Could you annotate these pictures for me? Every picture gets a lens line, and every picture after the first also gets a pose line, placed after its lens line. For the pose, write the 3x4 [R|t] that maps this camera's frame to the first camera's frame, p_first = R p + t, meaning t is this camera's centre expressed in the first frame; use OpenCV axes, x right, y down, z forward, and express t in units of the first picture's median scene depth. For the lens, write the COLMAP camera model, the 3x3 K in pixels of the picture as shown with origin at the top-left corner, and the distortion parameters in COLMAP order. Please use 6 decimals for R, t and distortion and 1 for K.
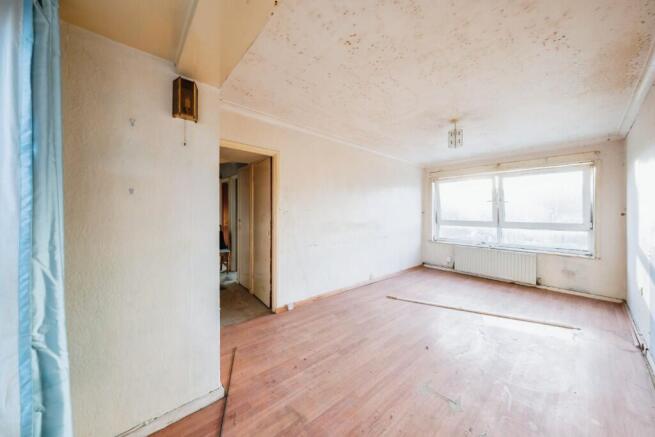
lens RADIAL K [[223.1, 0, 328.4], [0, 223.1, 211.6], [0, 0, 1]] dist [-0.000460, -0.000021]
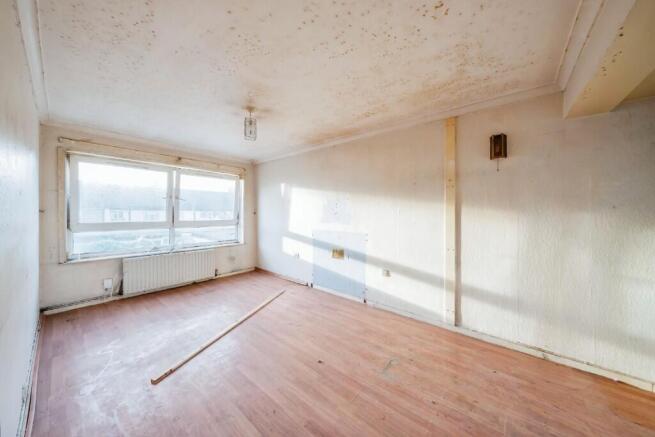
lens RADIAL K [[223.1, 0, 328.4], [0, 223.1, 211.6], [0, 0, 1]] dist [-0.000460, -0.000021]
pose [[-0.163155, -0.006585, 0.986579, -0.258250], [-0.015671, 0.999869, 0.004082, -0.009758], [-0.986476, -0.014795, -0.163237, 0.617561]]
